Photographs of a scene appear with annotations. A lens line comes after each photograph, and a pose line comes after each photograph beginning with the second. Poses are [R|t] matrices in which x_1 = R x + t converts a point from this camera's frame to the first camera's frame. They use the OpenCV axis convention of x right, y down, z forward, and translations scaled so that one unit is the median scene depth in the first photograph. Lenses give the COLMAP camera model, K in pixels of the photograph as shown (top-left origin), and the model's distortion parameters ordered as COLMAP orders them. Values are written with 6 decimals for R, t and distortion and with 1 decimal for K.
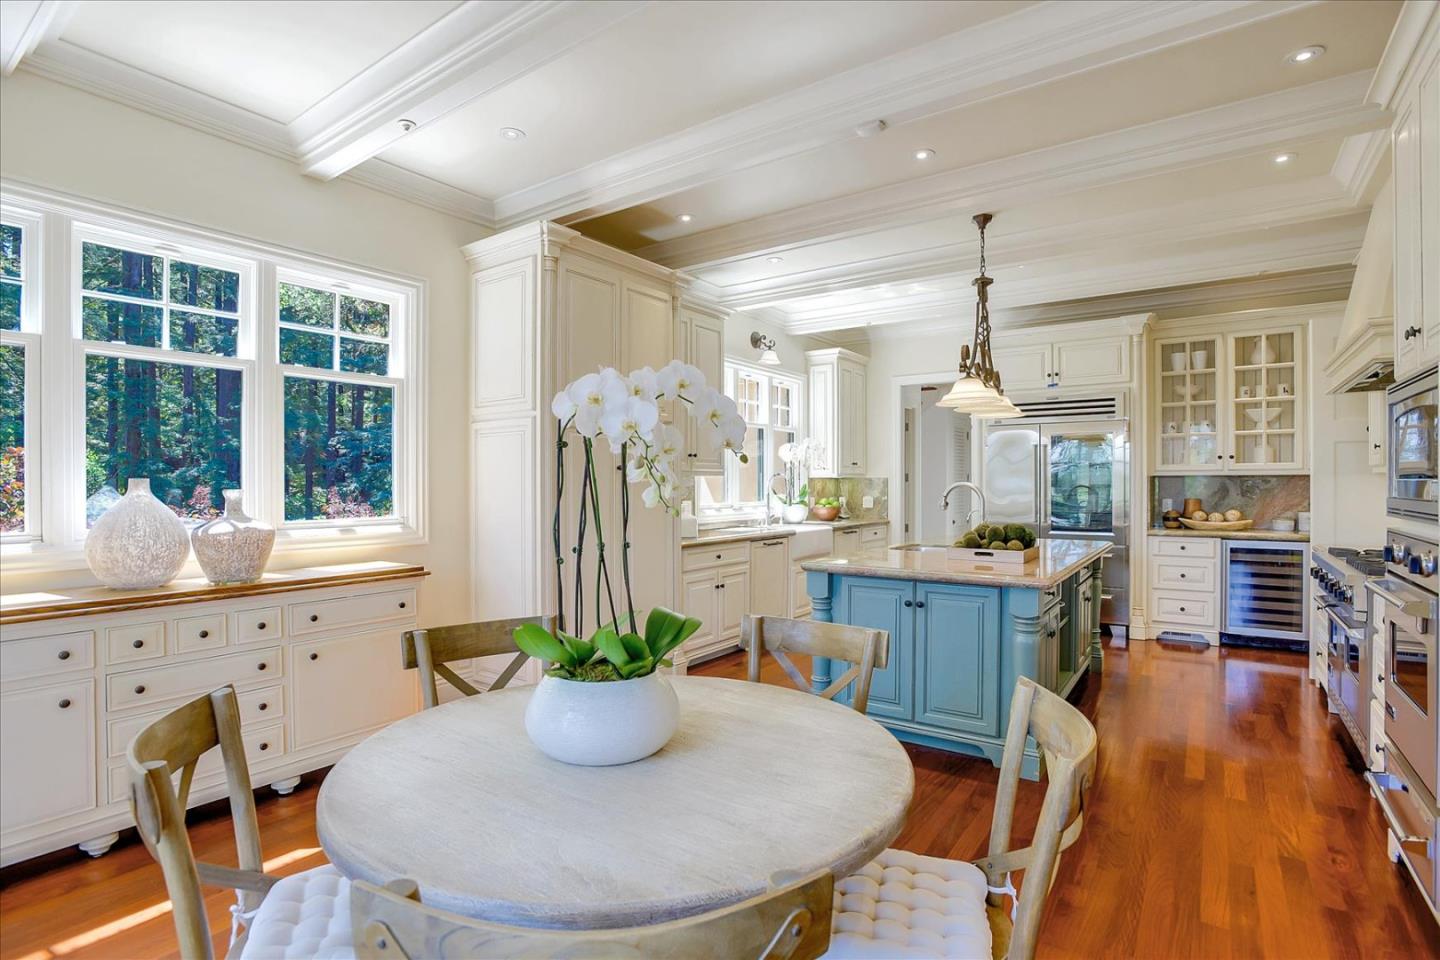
lens RADIAL K [[701.0, 0, 713.2], [0, 701.0, 486.8], [0, 0, 1]] dist [-0.050797, 0.015003]
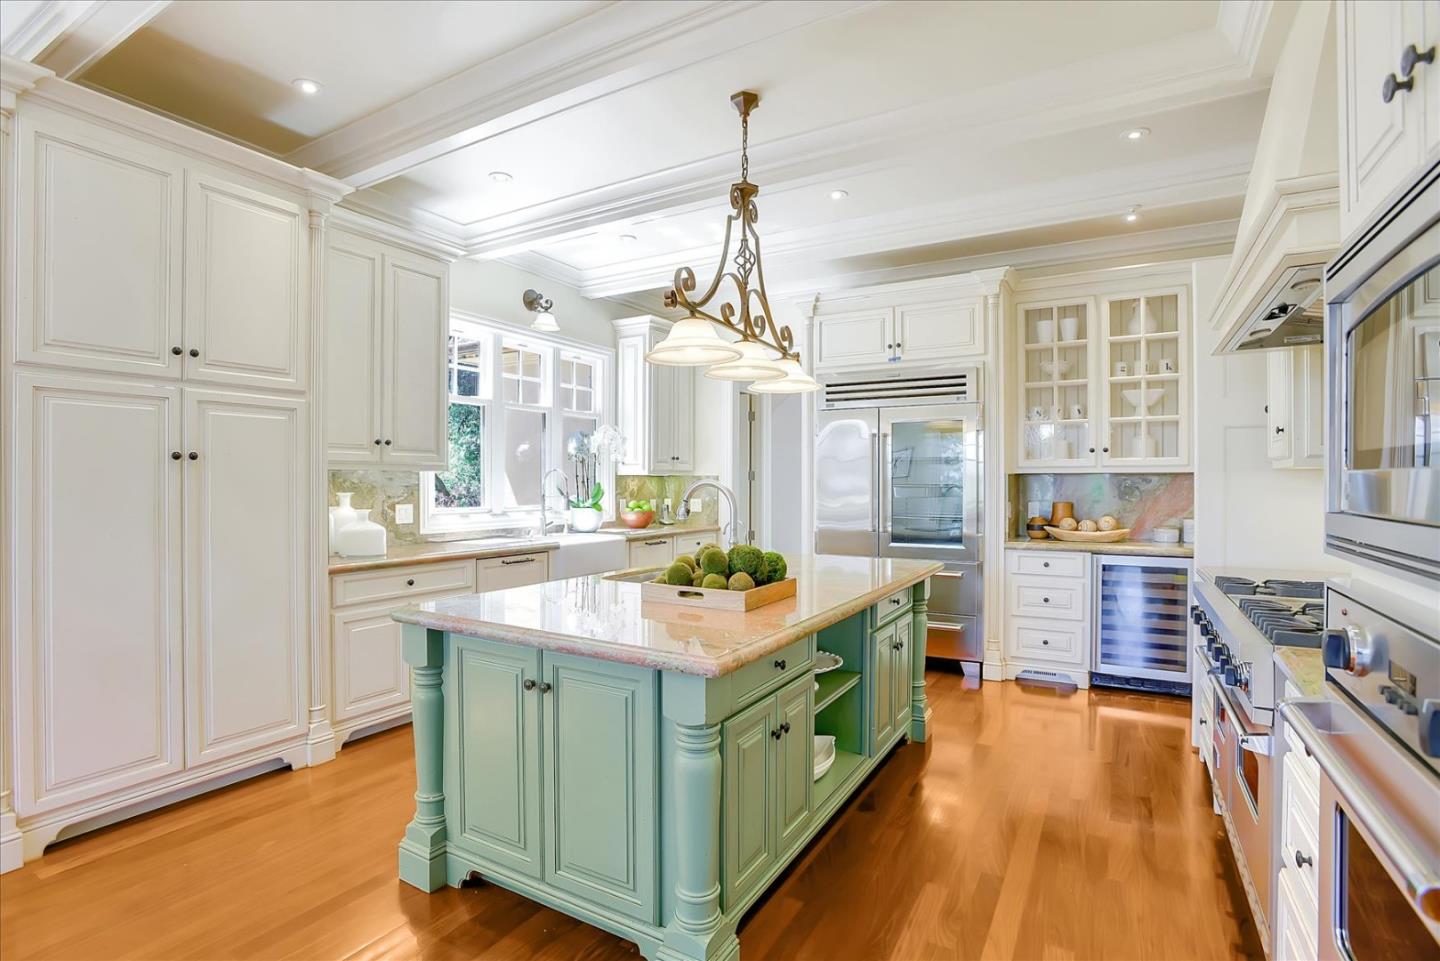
lens RADIAL K [[701.0, 0, 706.1], [0, 701.0, 487.2], [0, 0, 1]] dist [-0.050797, 0.015003]
pose [[0.996078, 0.002022, 0.088452, 0.221105], [-0.002094, 0.999998, 0.000722, -0.000044], [-0.088450, -0.000904, 0.996080, 0.237474]]
